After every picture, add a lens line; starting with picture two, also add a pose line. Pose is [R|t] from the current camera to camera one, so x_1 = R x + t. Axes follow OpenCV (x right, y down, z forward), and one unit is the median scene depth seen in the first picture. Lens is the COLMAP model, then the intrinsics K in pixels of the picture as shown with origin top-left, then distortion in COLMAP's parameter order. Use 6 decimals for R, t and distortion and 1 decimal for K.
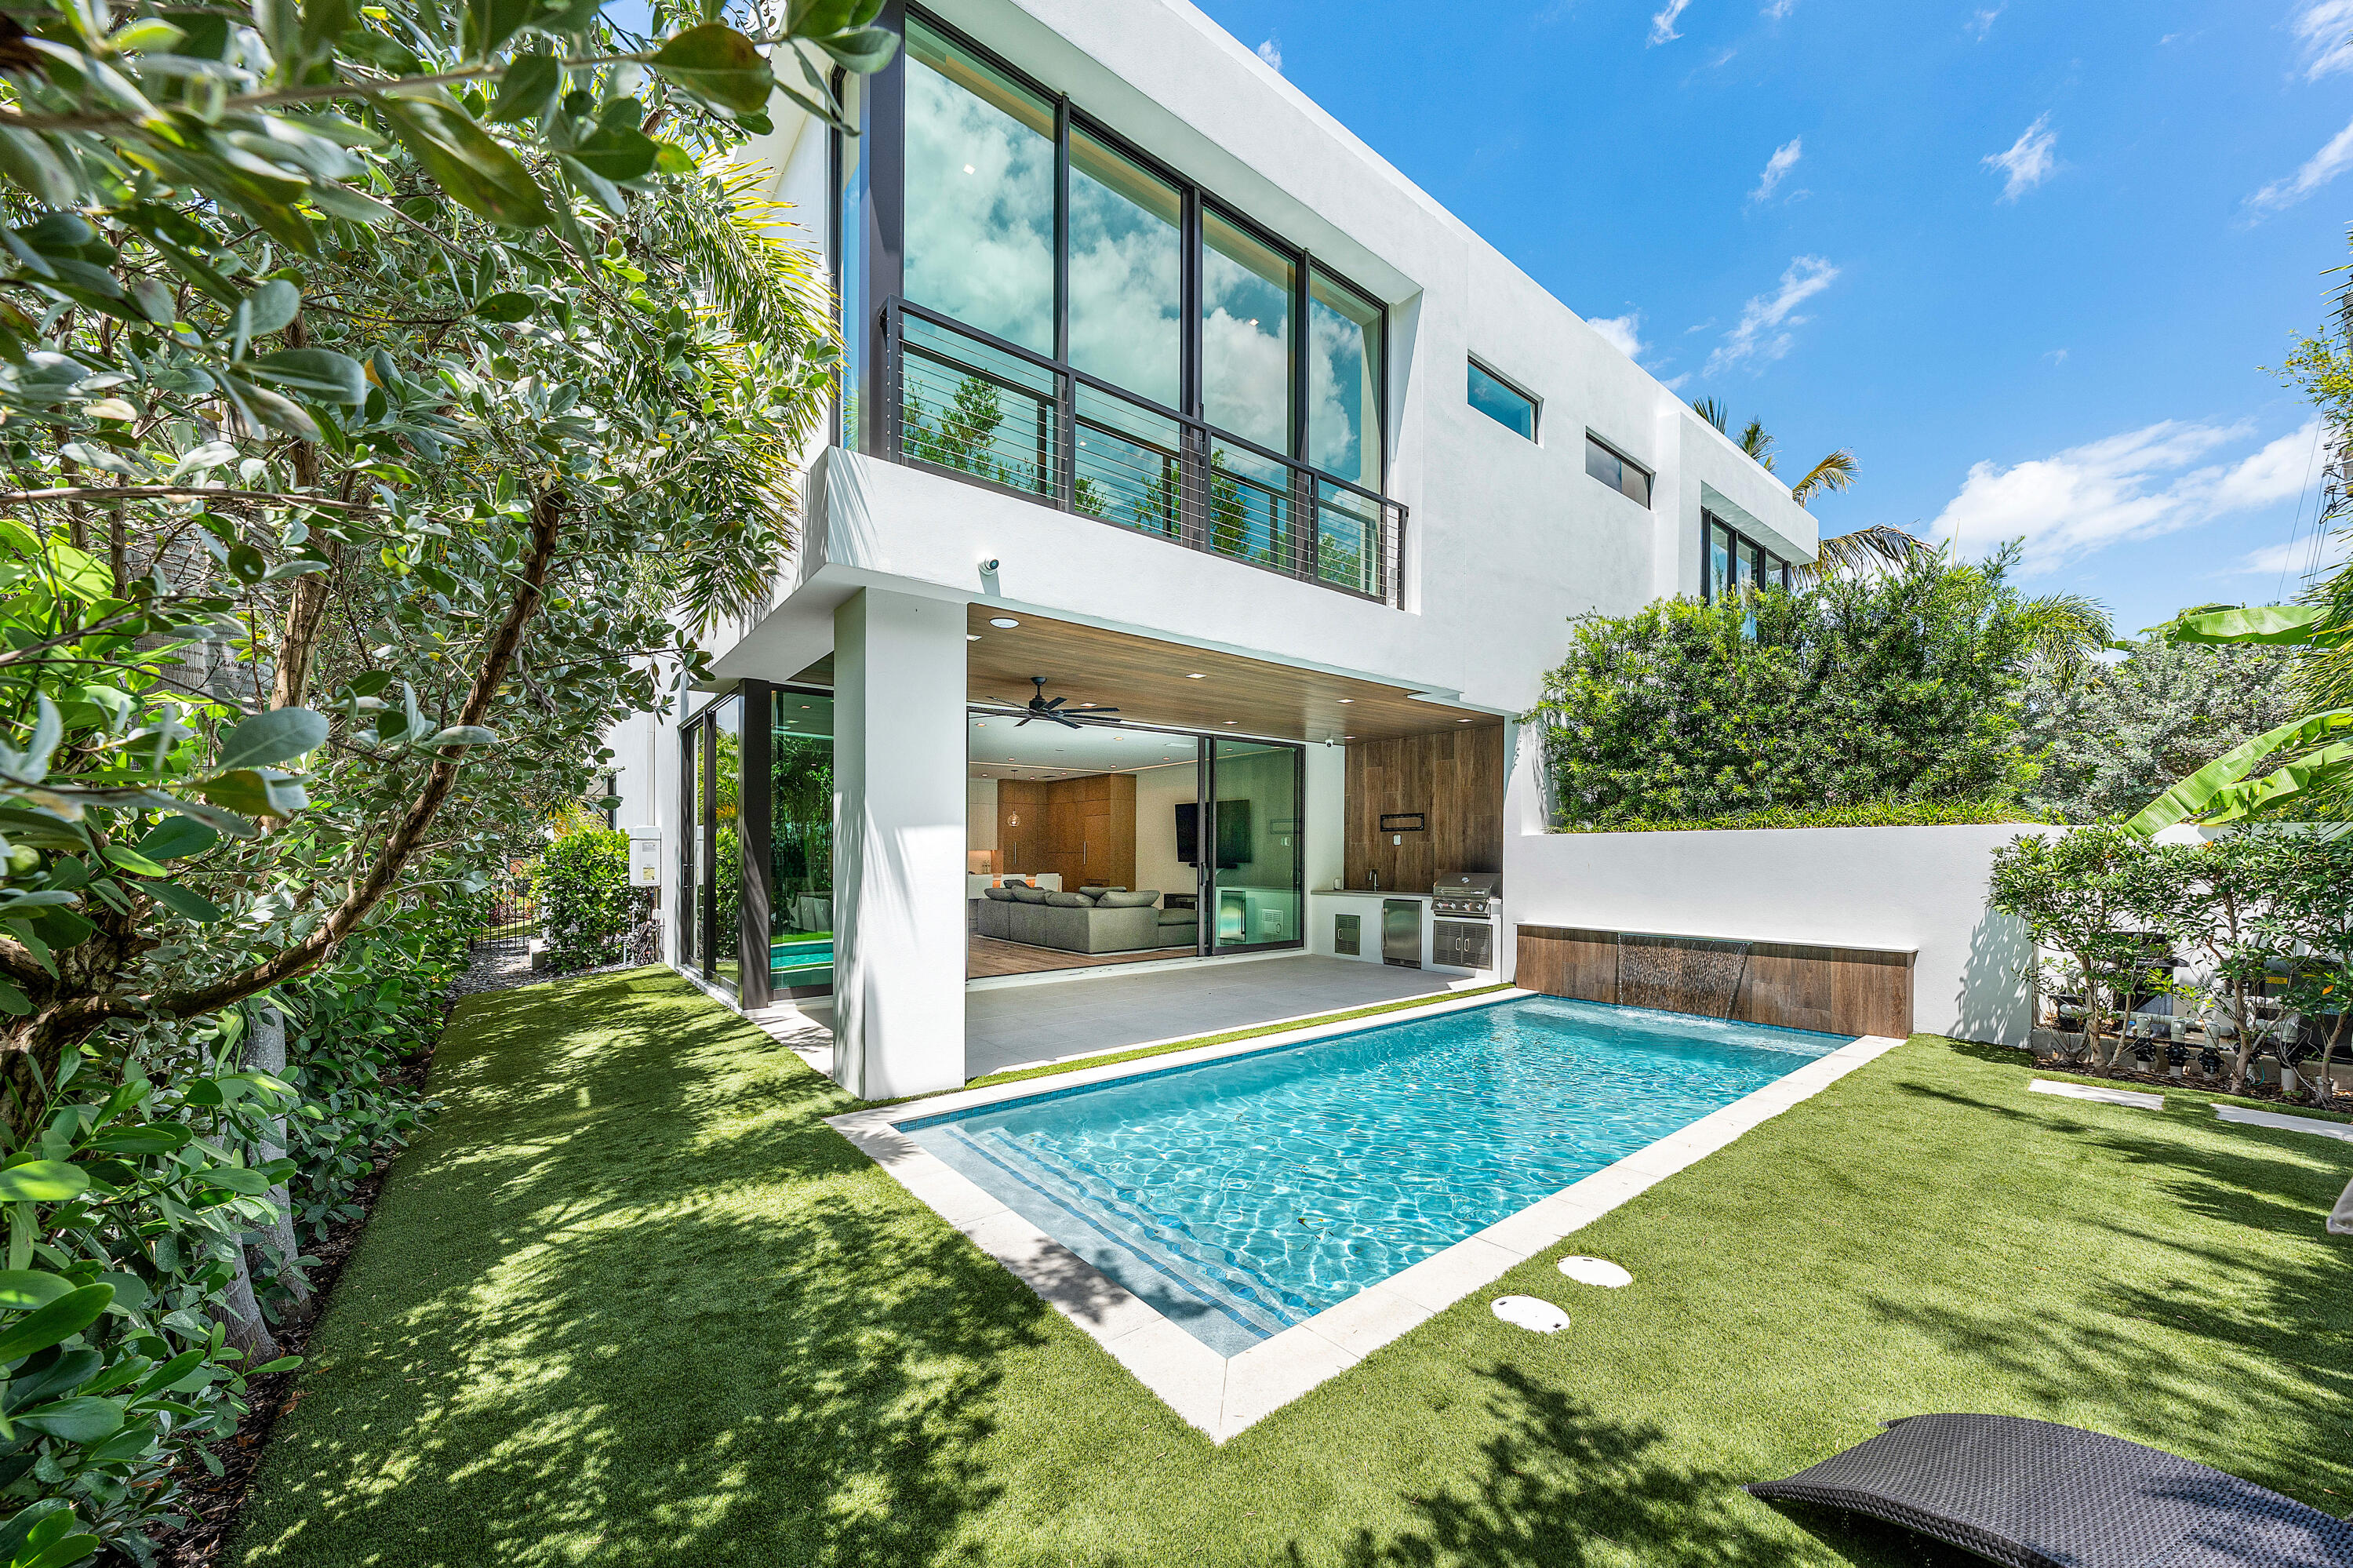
lens RADIAL K [[846.6, 0, 1224.8], [0, 846.6, 912.0], [0, 0, 1]] dist [0.000000, -0.000068]
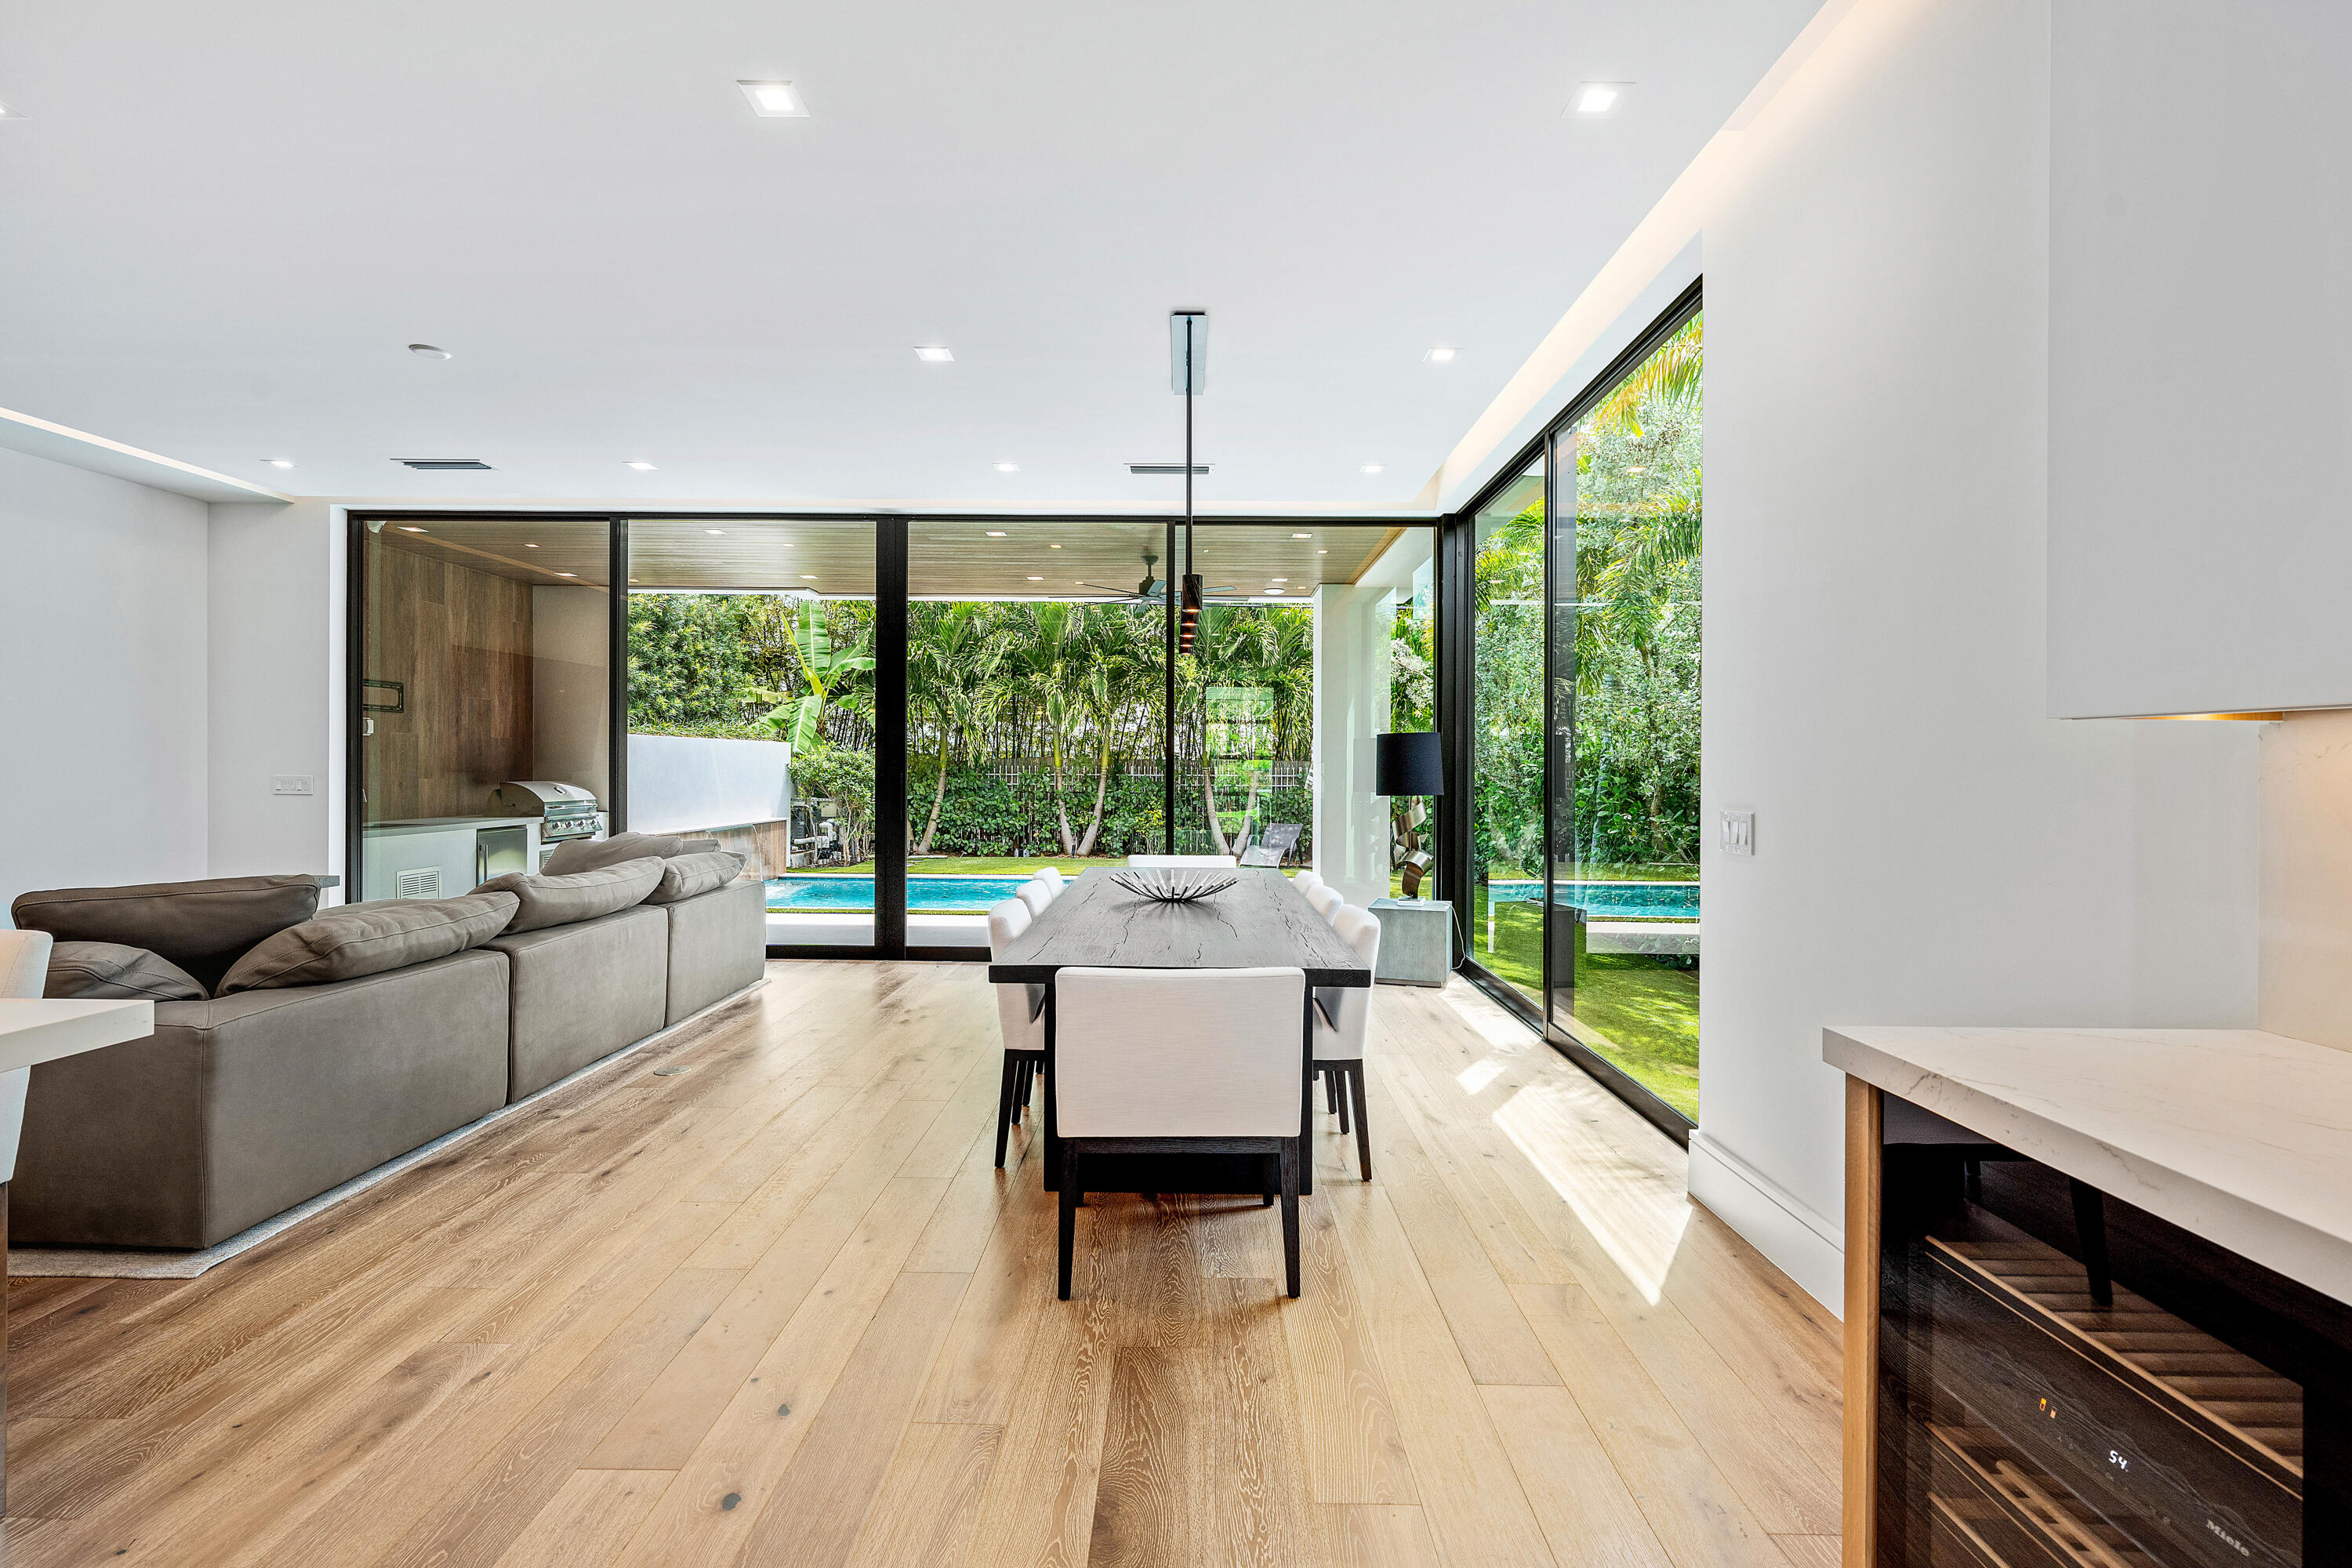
lens RADIAL K [[1053.6, 0, 1185.4], [0, 1053.6, 773.9], [0, 0, 1]] dist [0.000174, -0.000054]
pose [[-0.756920, -0.010393, 0.653425, -0.825761], [0.037164, 0.997571, 0.058916, -0.098767], [-0.652450, 0.068878, -0.754695, 1.530966]]
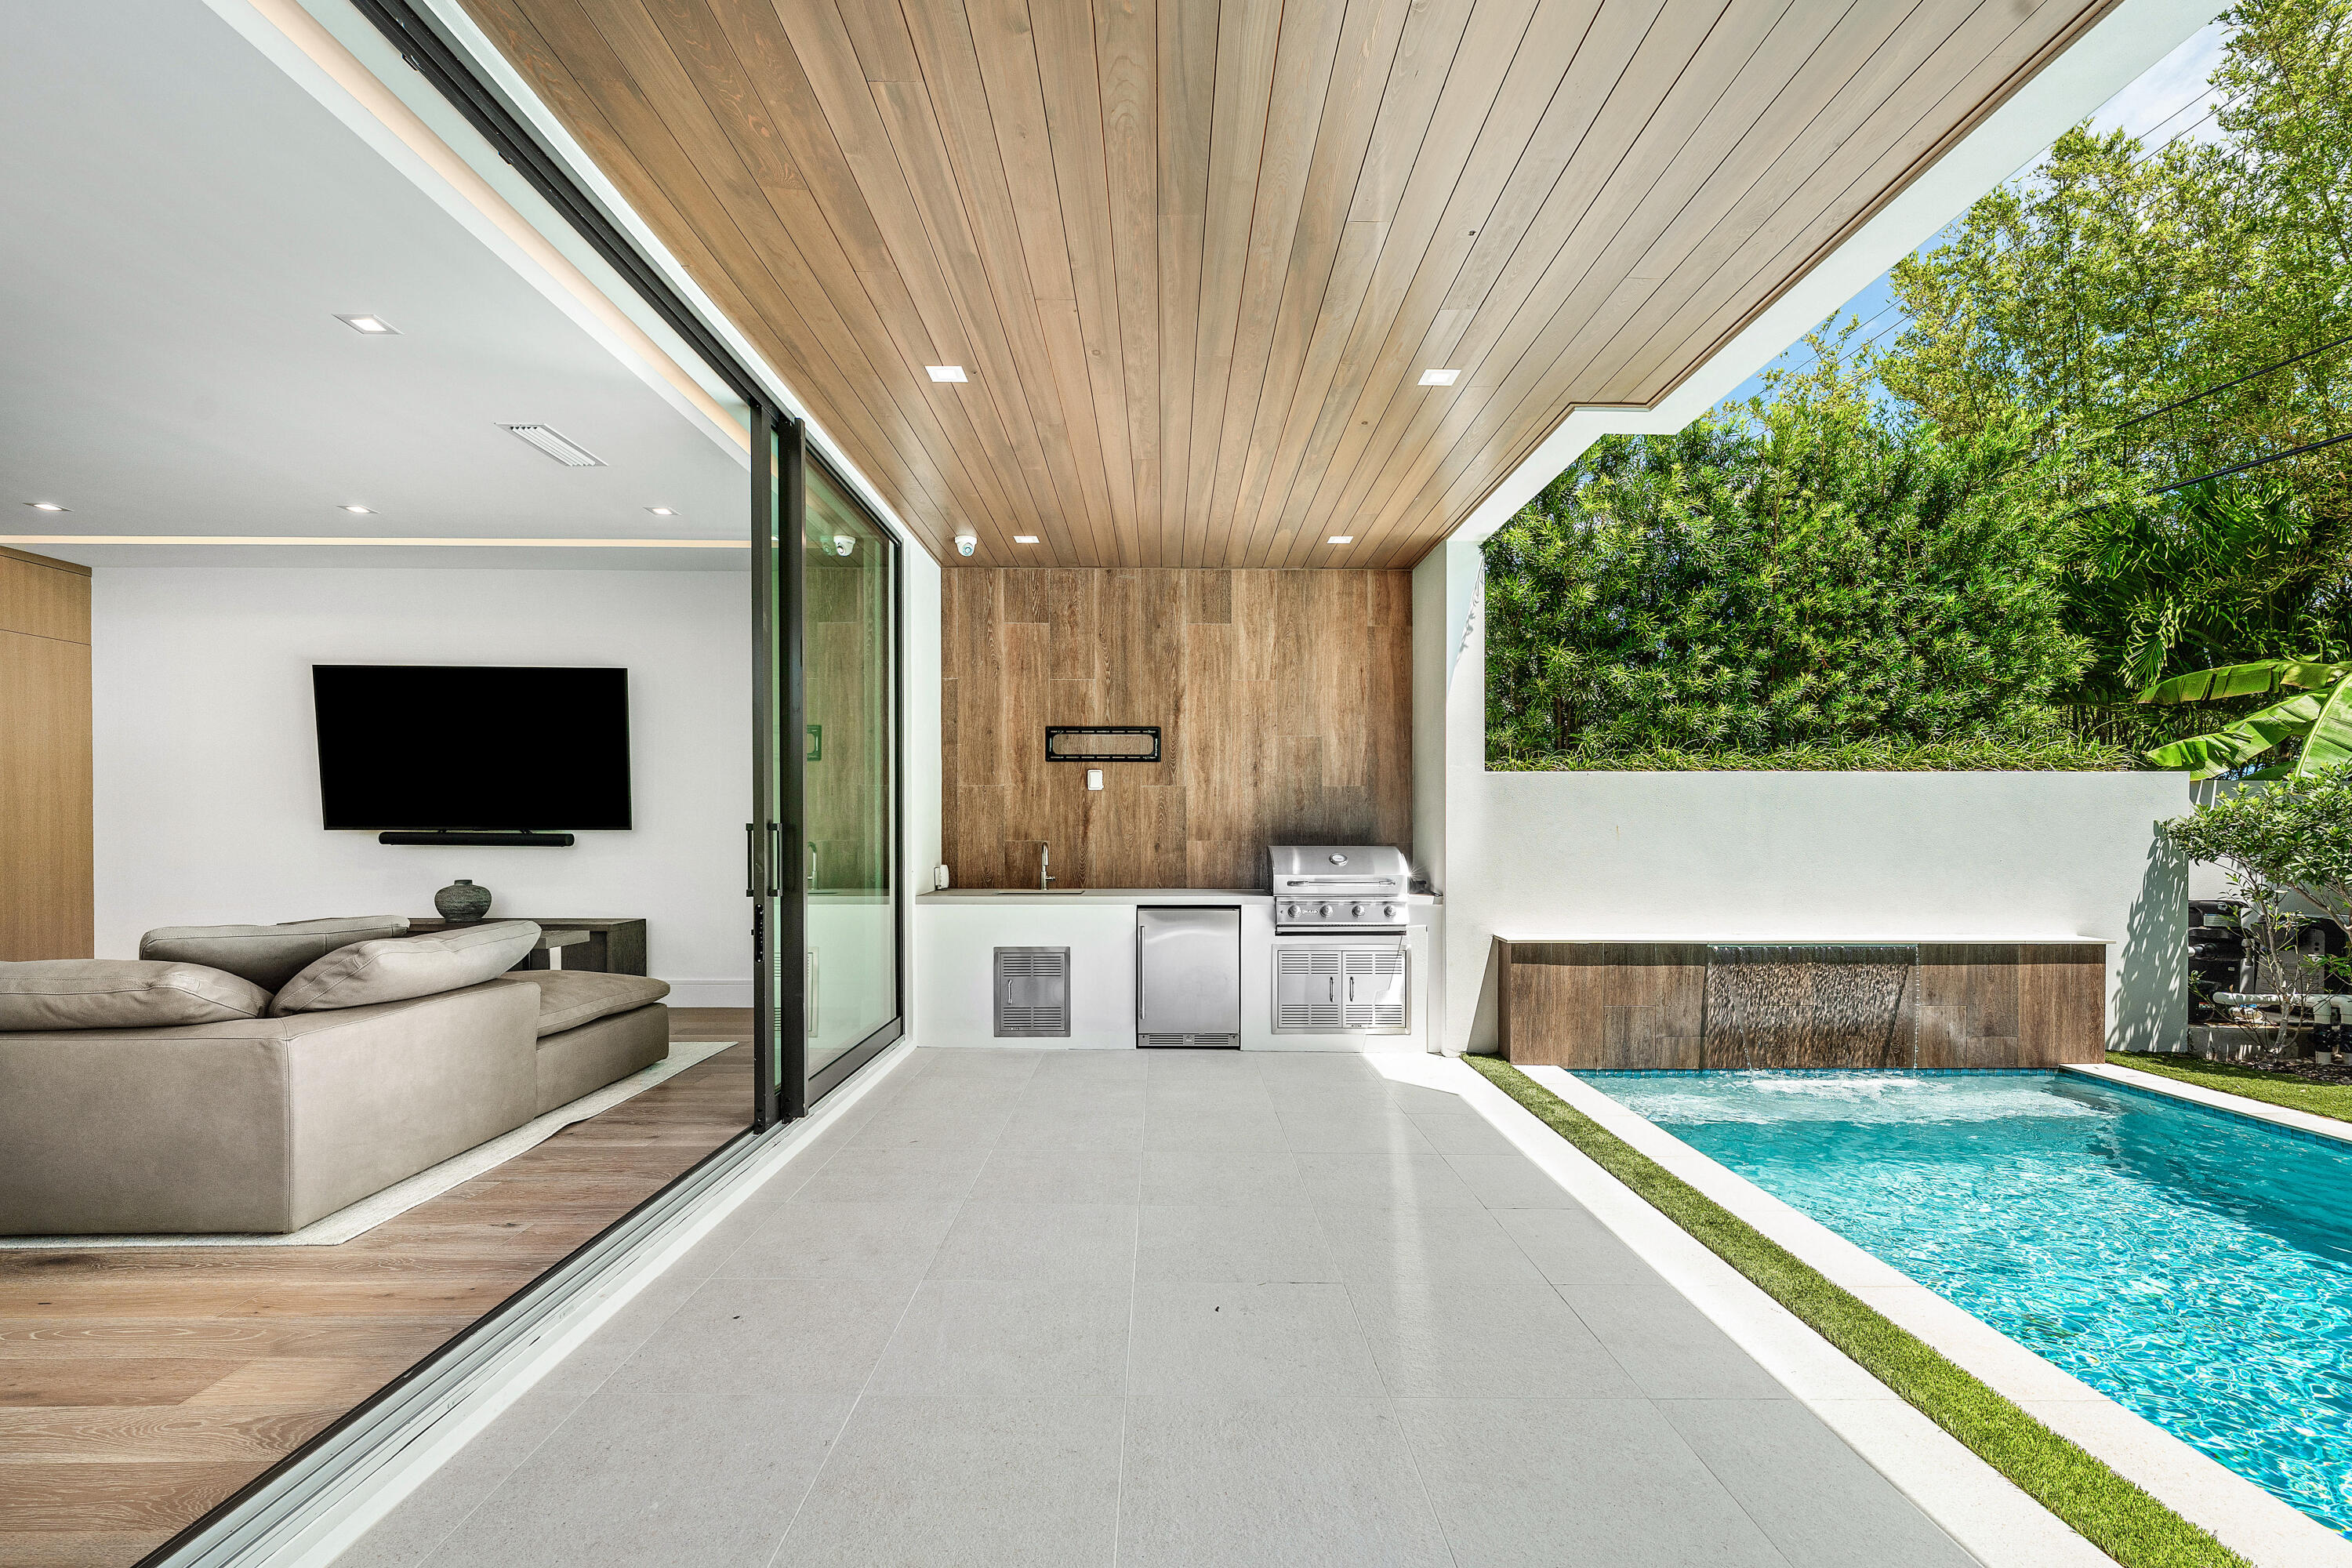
lens RADIAL K [[1008.8, 0, 1179.7], [0, 1008.8, 841.9], [0, 0, 1]] dist [-0.000562, 0.000009]
pose [[0.624117, -0.006689, 0.781302, -0.273223], [0.051774, 0.998120, -0.032813, -0.039069], [-0.779613, 0.060930, 0.623290, 0.806477]]
